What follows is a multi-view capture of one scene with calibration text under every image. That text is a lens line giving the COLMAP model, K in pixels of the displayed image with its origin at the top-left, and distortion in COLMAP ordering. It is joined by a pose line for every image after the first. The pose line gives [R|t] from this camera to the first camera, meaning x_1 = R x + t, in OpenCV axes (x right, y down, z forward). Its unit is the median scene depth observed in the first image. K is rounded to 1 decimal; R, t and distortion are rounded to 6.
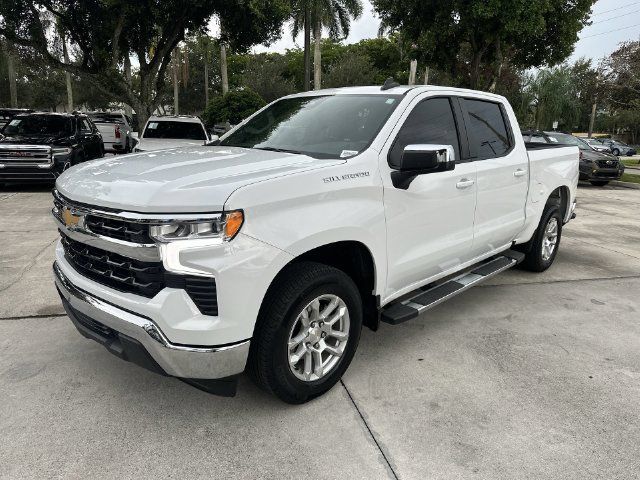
lens RADIAL K [[453.1, 0, 323.8], [0, 453.1, 239.4], [0, 0, 1]] dist [0.037765, -0.049057]
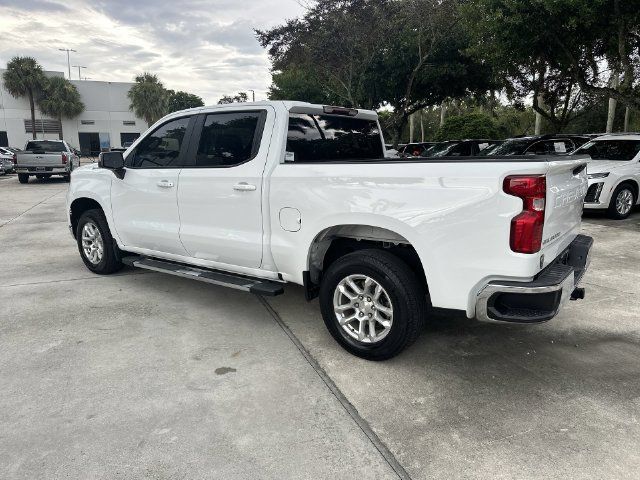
lens RADIAL K [[453.1, 0, 323.8], [0, 453.1, 239.4], [0, 0, 1]] dist [0.037765, -0.049057]
pose [[0.122068, 0.170356, -0.977793, 1.666469], [-0.223574, 0.964560, 0.140139, -0.257877], [0.967013, 0.201503, 0.155829, 1.290483]]
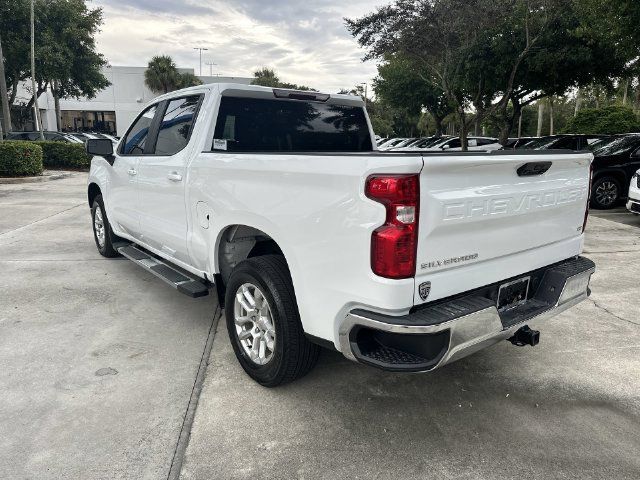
lens RADIAL K [[453.7, 0, 320.0], [0, 453.7, 240.0], [0, 0, 1]] dist [0.036824, -0.050986]
pose [[-0.145812, 0.183073, -0.972226, 1.521304], [-0.245523, 0.945288, 0.214823, -0.351043], [0.958362, 0.270027, -0.092886, 1.699928]]
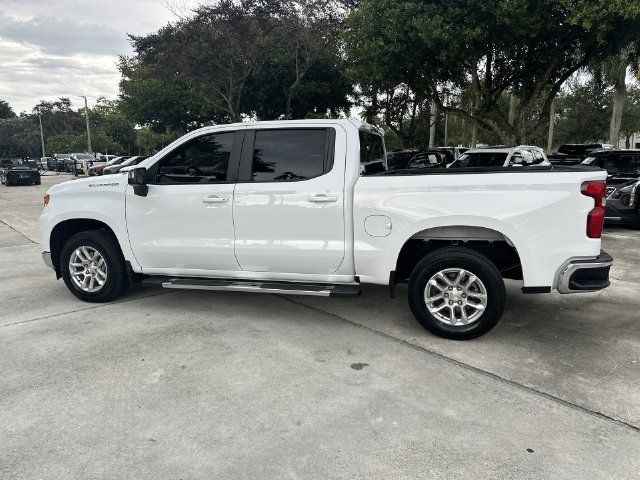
lens RADIAL K [[453.1, 0, 323.8], [0, 453.1, 239.4], [0, 0, 1]] dist [0.037765, -0.049057]
pose [[0.460461, 0.127289, -0.878506, 1.594109], [-0.185954, 0.981539, 0.044751, -0.131814], [0.867984, 0.142756, 0.475630, 0.701160]]
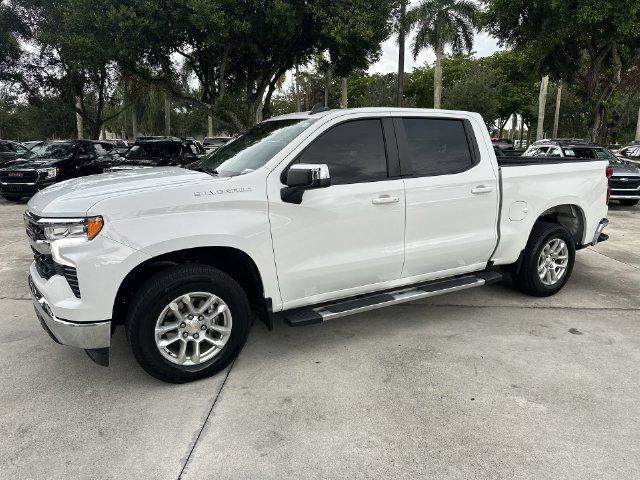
lens RADIAL K [[453.1, 0, 323.8], [0, 453.1, 239.4], [0, 0, 1]] dist [0.037765, -0.049057]
pose [[0.957546, 0.033962, -0.286275, 0.481774], [-0.044796, 0.998503, -0.031380, 0.006402], [0.284780, 0.042872, 0.957634, -0.029613]]
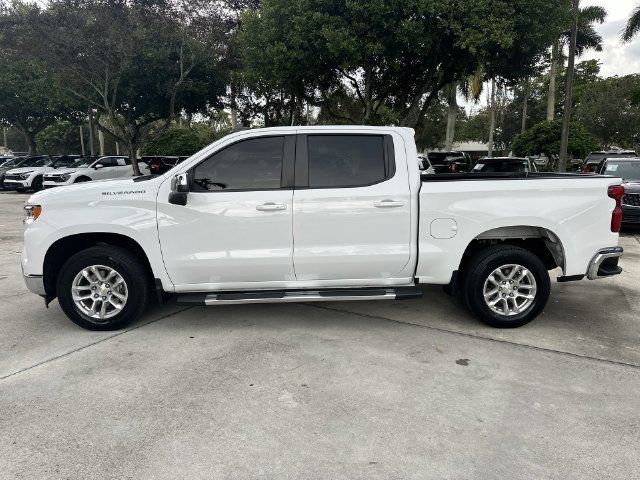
lens RADIAL K [[453.7, 0, 320.0], [0, 453.7, 240.0], [0, 0, 1]] dist [0.036824, -0.050986]
pose [[0.721830, 0.095904, -0.685394, 1.241242], [-0.146240, 0.989126, -0.015610, -0.040764], [0.676444, 0.111500, 0.728005, 0.248177]]
